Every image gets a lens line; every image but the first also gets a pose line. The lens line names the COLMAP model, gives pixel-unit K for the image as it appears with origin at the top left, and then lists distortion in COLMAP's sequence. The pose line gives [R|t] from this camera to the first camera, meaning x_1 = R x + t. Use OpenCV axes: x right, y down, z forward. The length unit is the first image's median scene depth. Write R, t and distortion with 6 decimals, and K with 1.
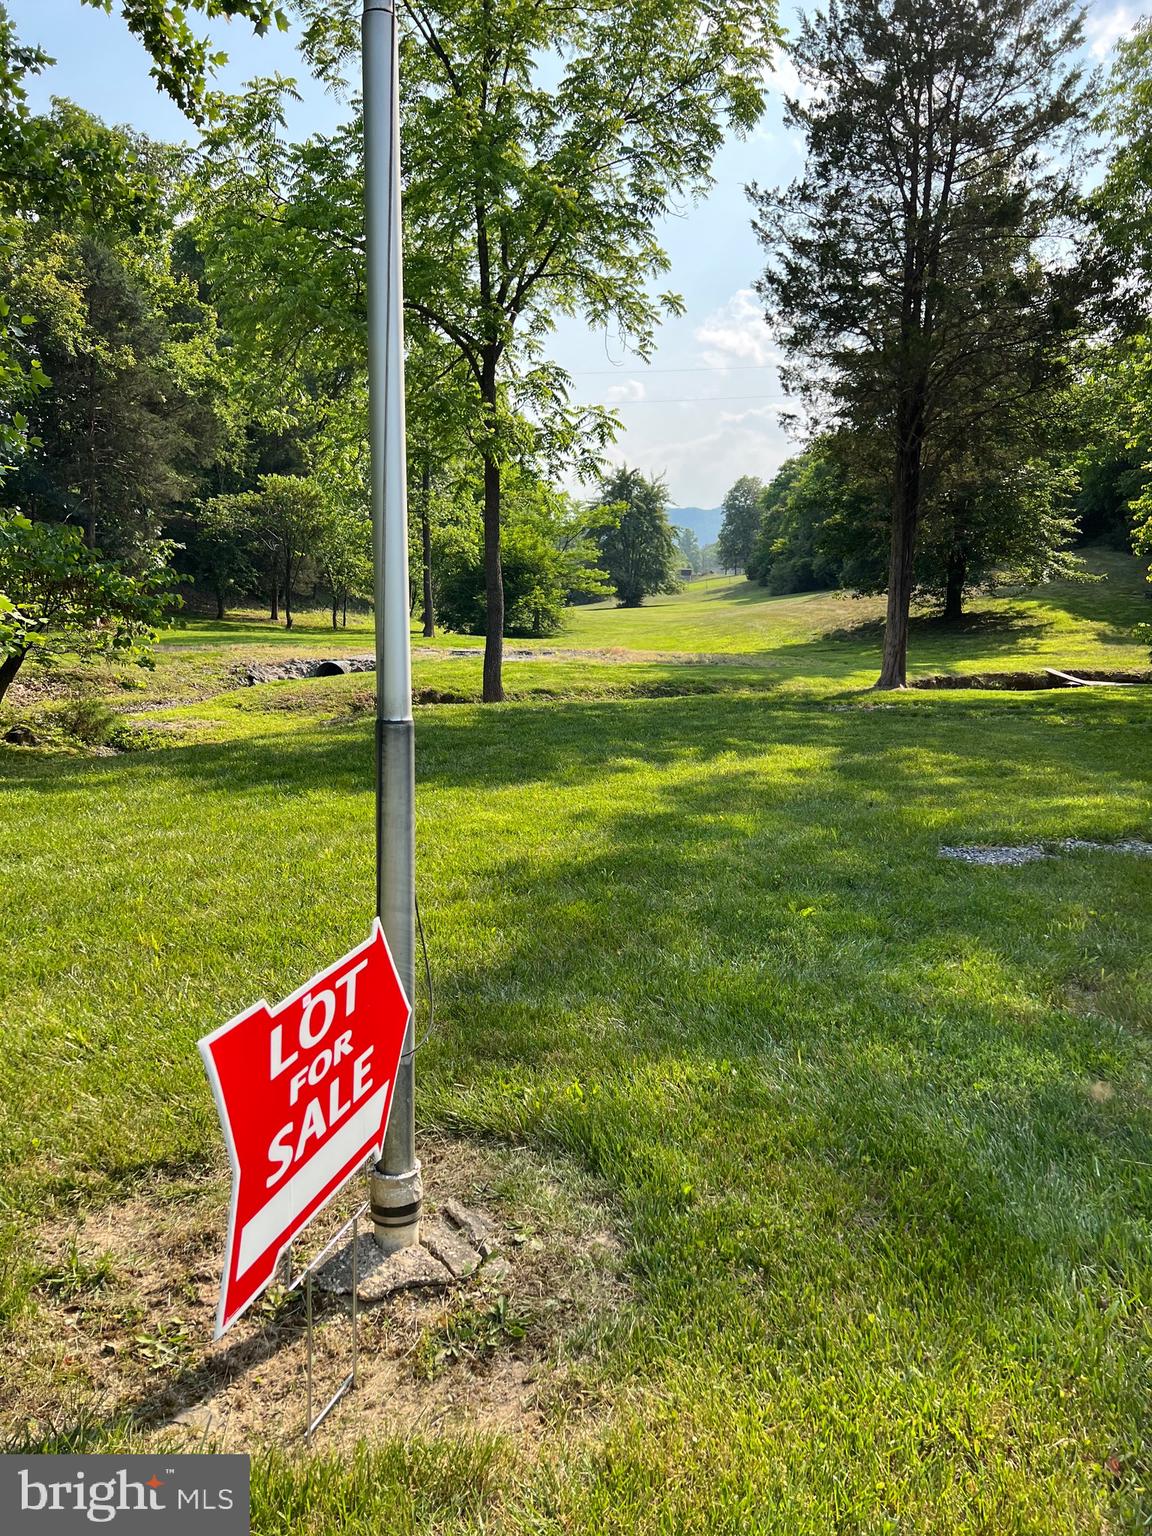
lens RADIAL K [[1149.9, 0, 570.4], [0, 1149.9, 787.0], [0, 0, 1]] dist [0.048298, -0.055290]
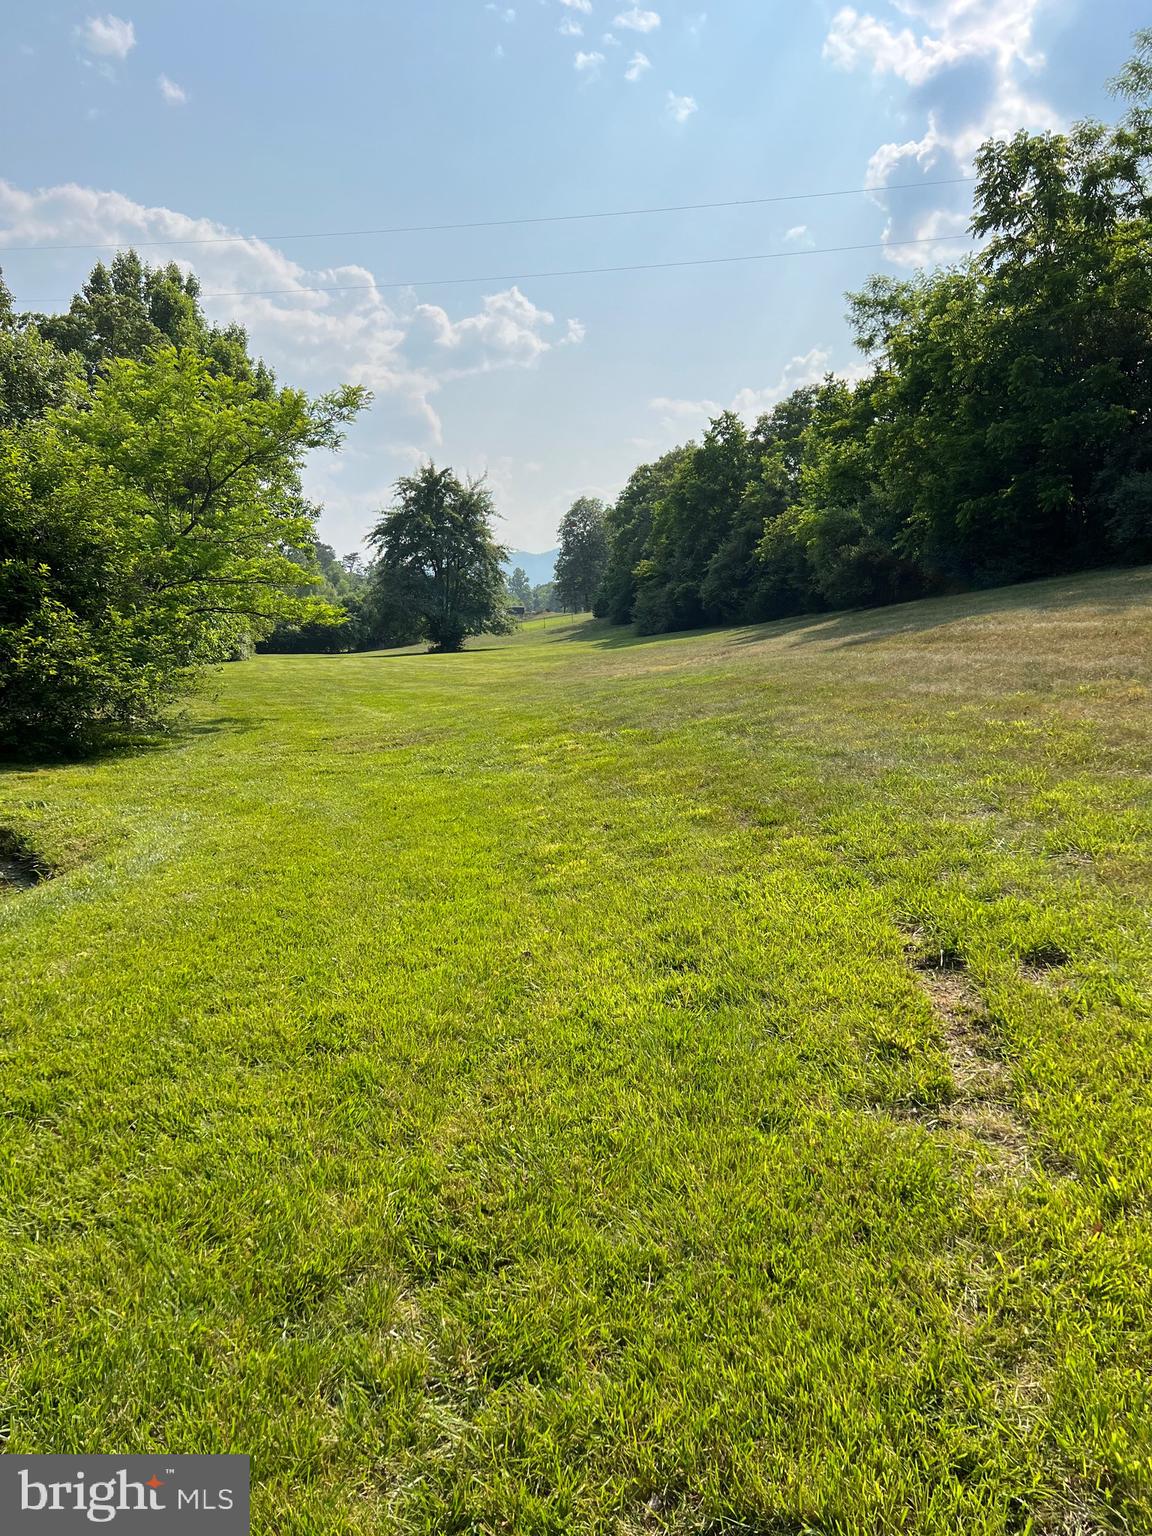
lens RADIAL K [[1149.9, 0, 572.5], [0, 1149.9, 785.0], [0, 0, 1]] dist [0.048298, -0.055290]
pose [[0.989333, -0.025450, 0.143431, 0.087915], [0.030900, 0.998877, -0.035902, -0.149714], [-0.142356, 0.039951, 0.989009, 0.924352]]
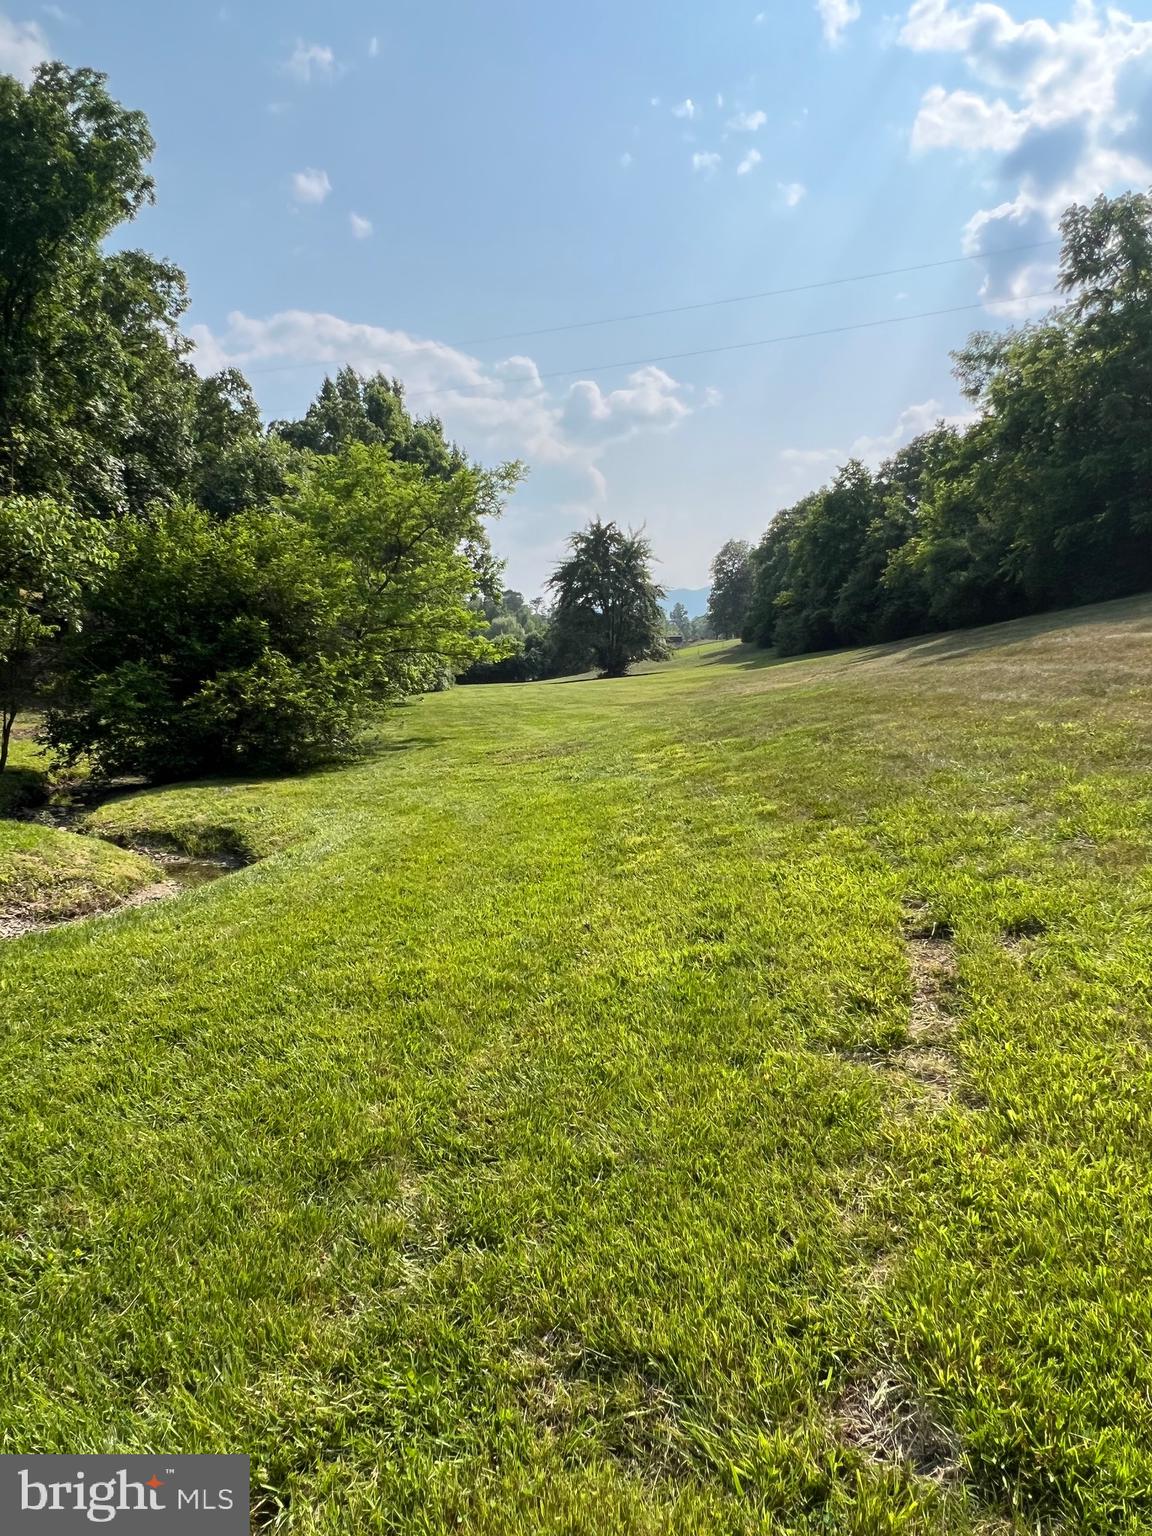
lens RADIAL K [[993.4, 0, 573.0], [0, 993.4, 768.4], [0, 0, 1]] dist [-0.003620, 0.007520]
pose [[0.999078, -0.041077, -0.012478, 0.103682], [0.040198, 0.997139, -0.064010, -0.148055], [0.015072, 0.063450, 0.997871, 0.916639]]
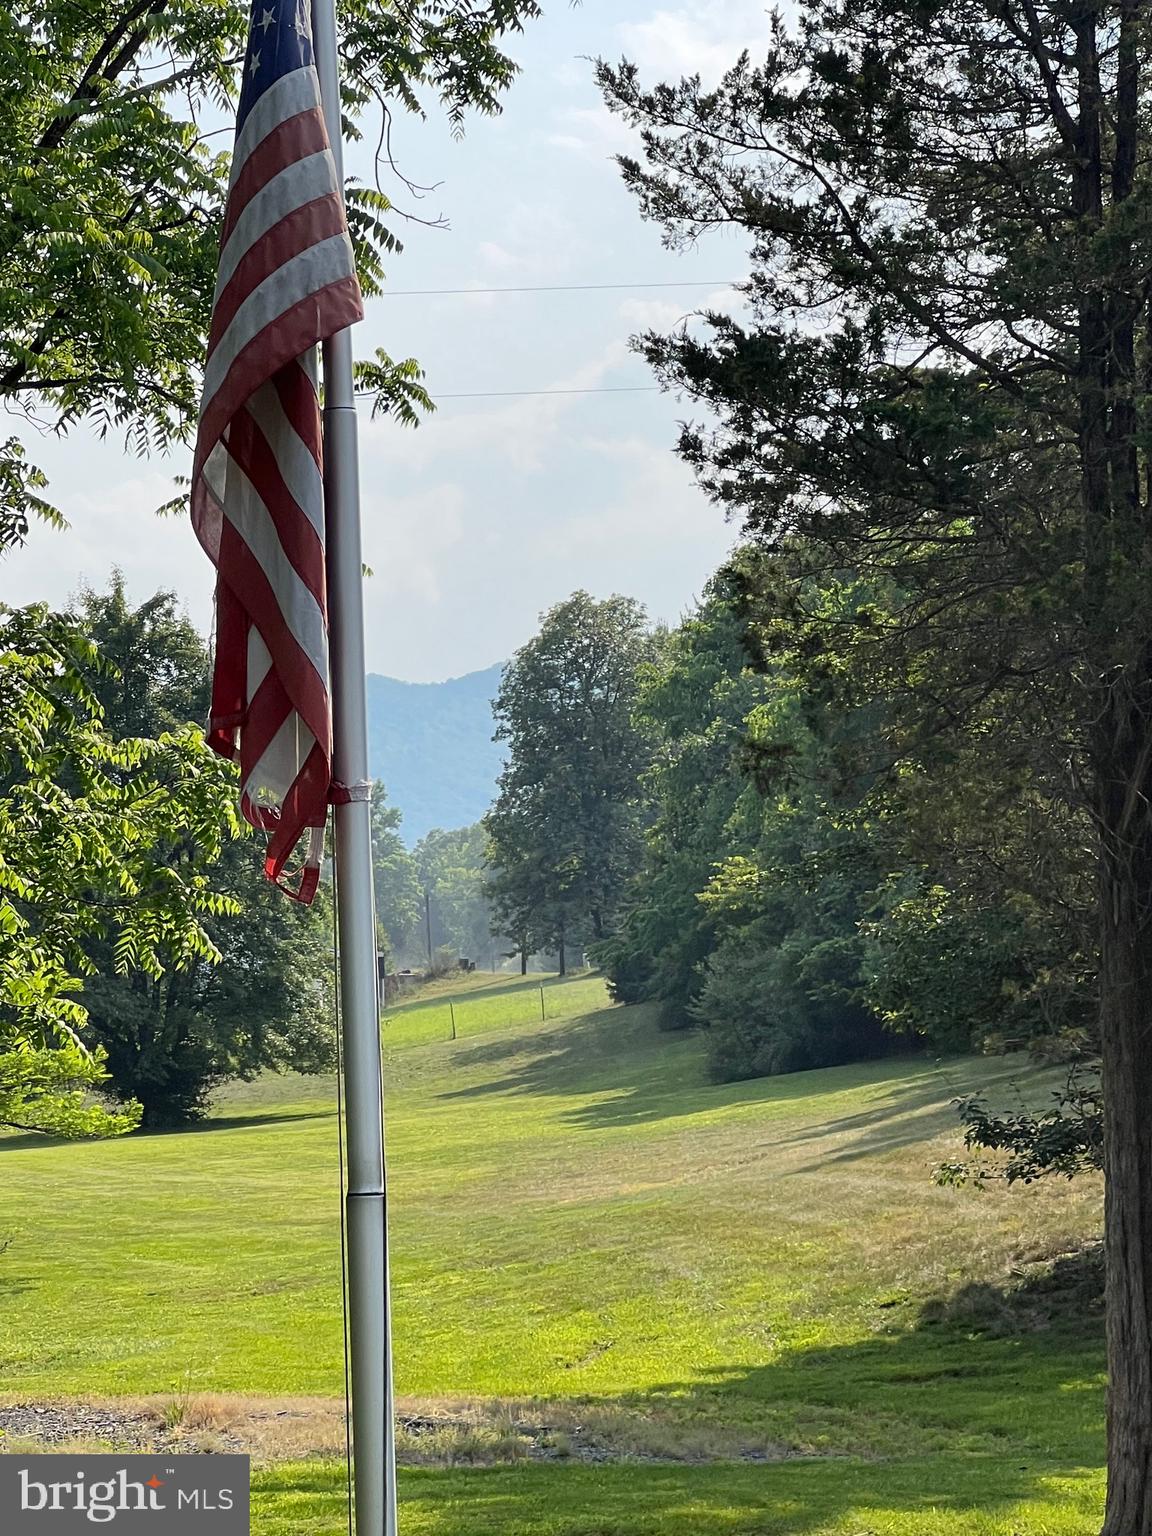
lens RADIAL K [[4904.5, 0, 577.5], [0, 4904.5, 761.7], [0, 0, 1]] dist [-0.127816, 0.000000]
pose [[0.989260, -0.017049, 0.145171, -0.035355], [0.048294, 0.975522, -0.214534, -0.010578], [-0.137960, 0.219241, 0.965868, -0.177161]]
